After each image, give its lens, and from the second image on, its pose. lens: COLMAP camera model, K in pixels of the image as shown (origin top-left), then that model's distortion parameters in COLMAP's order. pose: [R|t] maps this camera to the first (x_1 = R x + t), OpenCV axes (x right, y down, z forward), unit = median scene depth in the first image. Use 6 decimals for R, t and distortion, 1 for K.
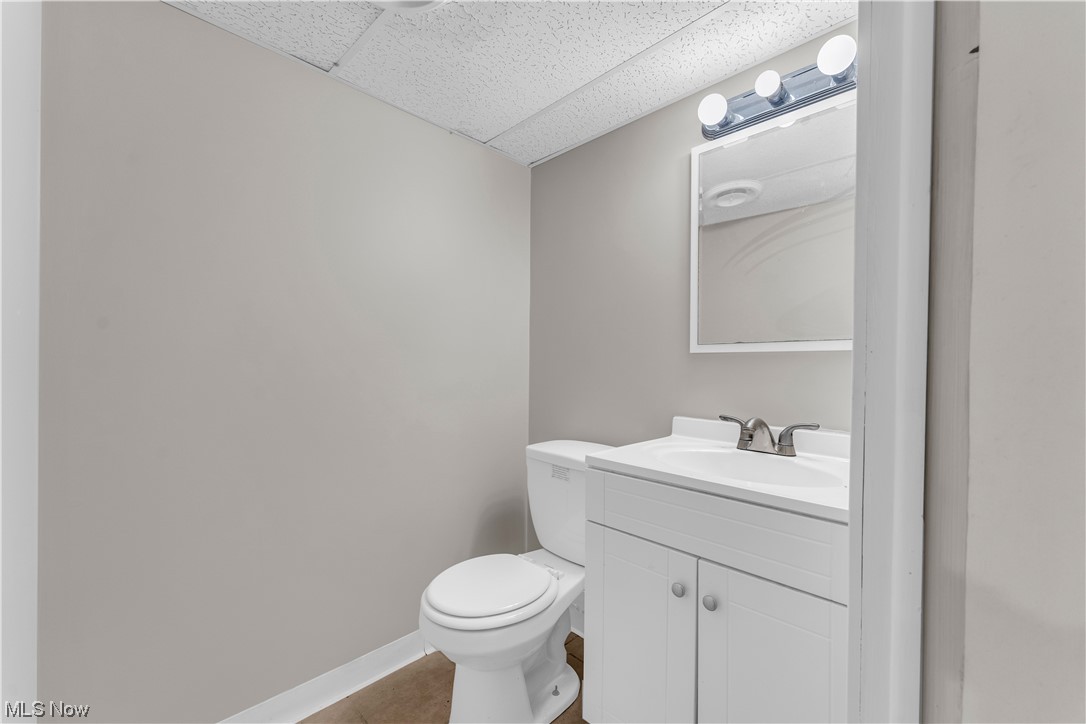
lens RADIAL K [[438.5, 0, 538.0], [0, 438.5, 367.3], [0, 0, 1]] dist [0.000181, 0.000024]
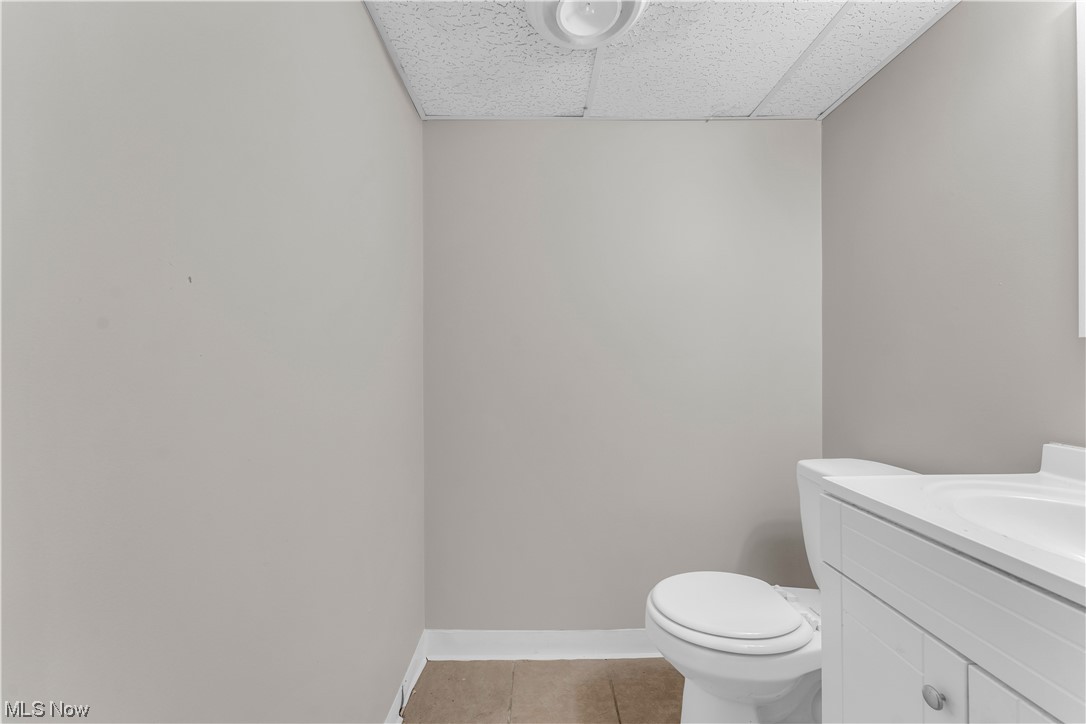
lens RADIAL K [[438.5, 0, 538.0], [0, 438.5, 367.3], [0, 0, 1]] dist [0.000181, 0.000024]
pose [[0.721143, -0.013212, -0.692660, 0.229226], [0.015156, 0.999880, -0.003292, -0.002599], [0.692620, -0.008124, 0.721257, 0.065783]]
